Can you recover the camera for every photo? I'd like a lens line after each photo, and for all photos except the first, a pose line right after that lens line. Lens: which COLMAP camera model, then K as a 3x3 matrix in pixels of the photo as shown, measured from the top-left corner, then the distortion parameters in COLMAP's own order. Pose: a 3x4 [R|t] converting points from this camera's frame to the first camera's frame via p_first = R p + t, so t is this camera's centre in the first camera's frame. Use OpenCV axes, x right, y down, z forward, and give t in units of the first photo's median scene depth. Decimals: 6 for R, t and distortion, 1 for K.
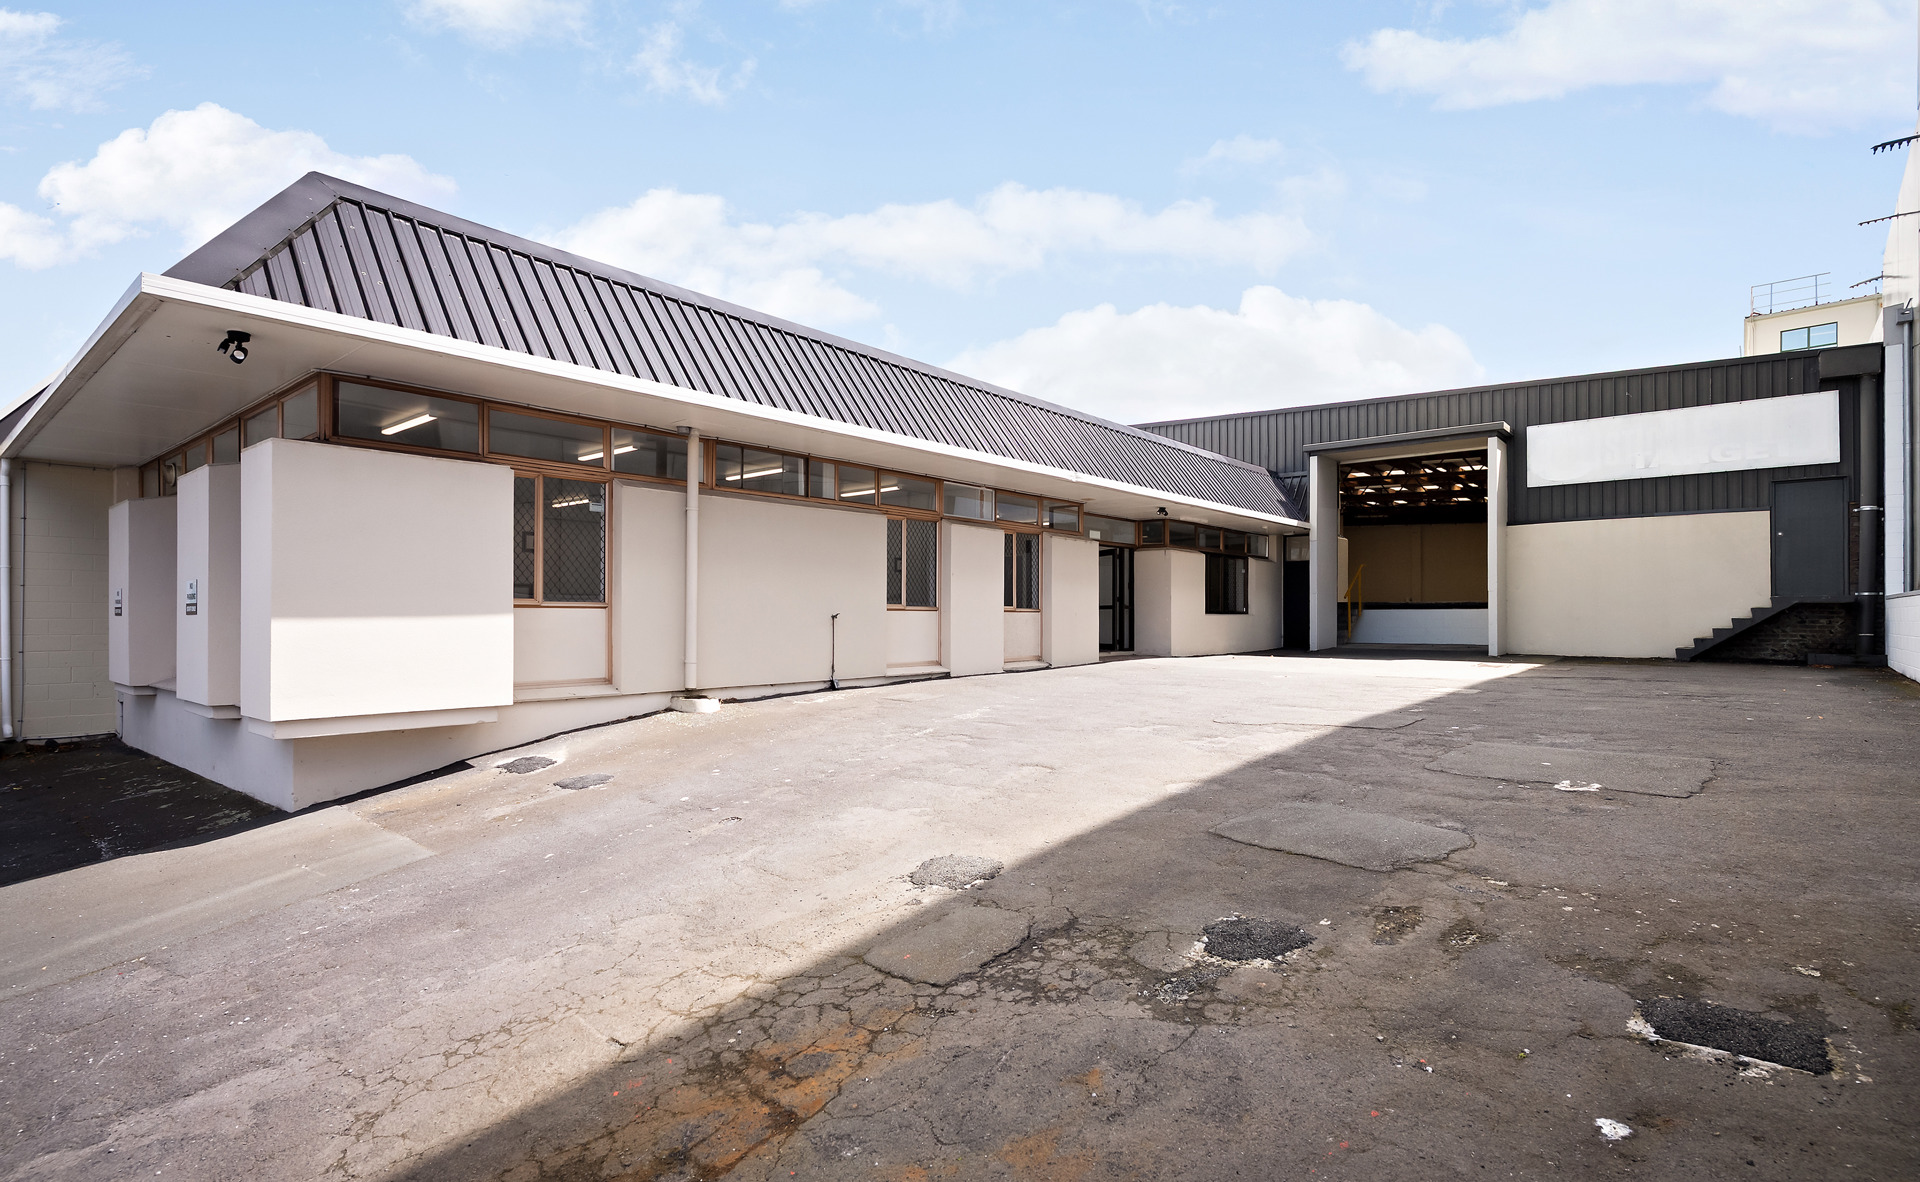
lens RADIAL K [[929.0, 0, 959.8], [0, 929.0, 615.7], [0, 0, 1]] dist [0.000857, 0.000248]
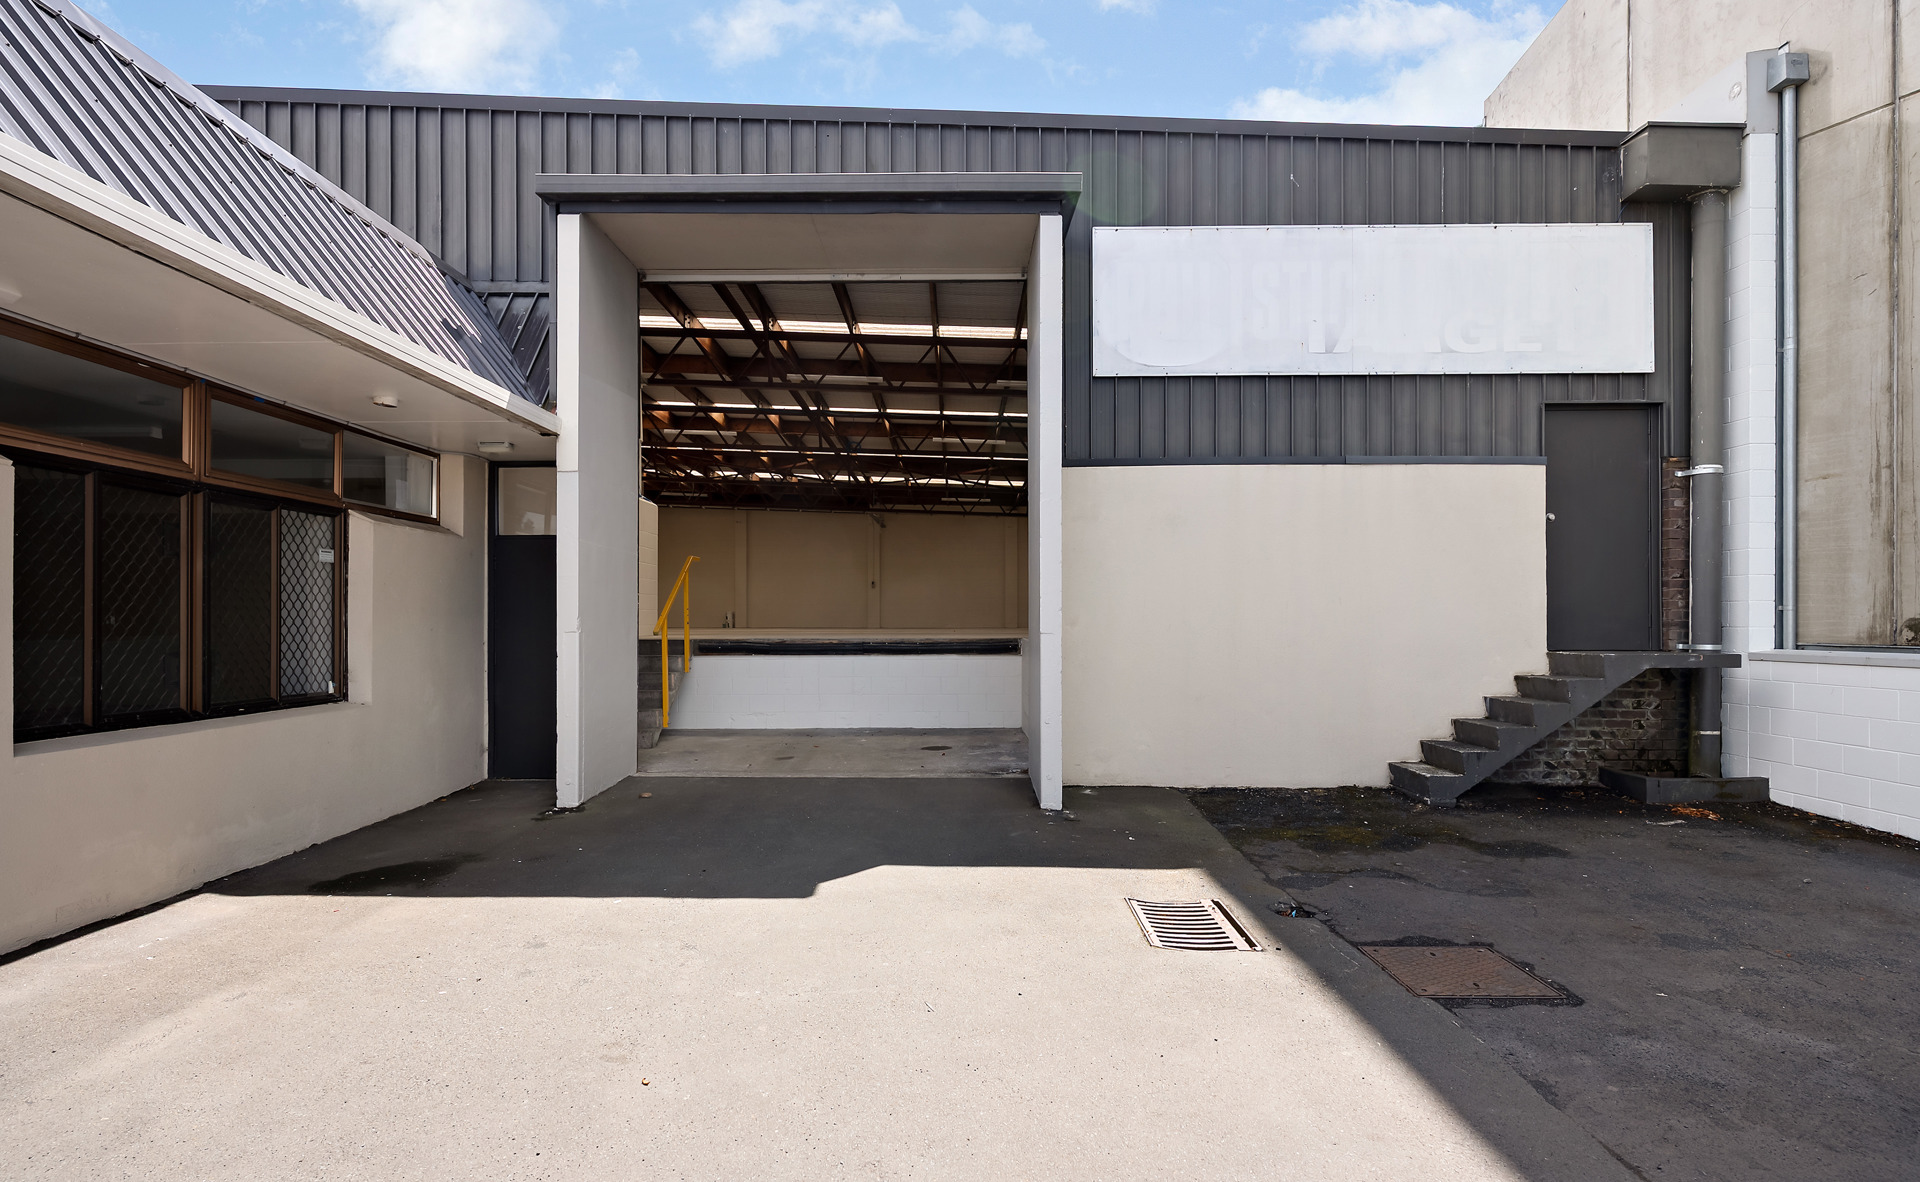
lens RADIAL K [[1020.7, 0, 958.3], [0, 1020.7, 622.2], [0, 0, 1]] dist [0.002146, 0.000390]
pose [[0.770911, -0.000262, 0.636942, 0.282148], [-0.001067, 0.999998, 0.001702, -0.031052], [-0.636941, -0.001991, 0.770910, 0.695768]]
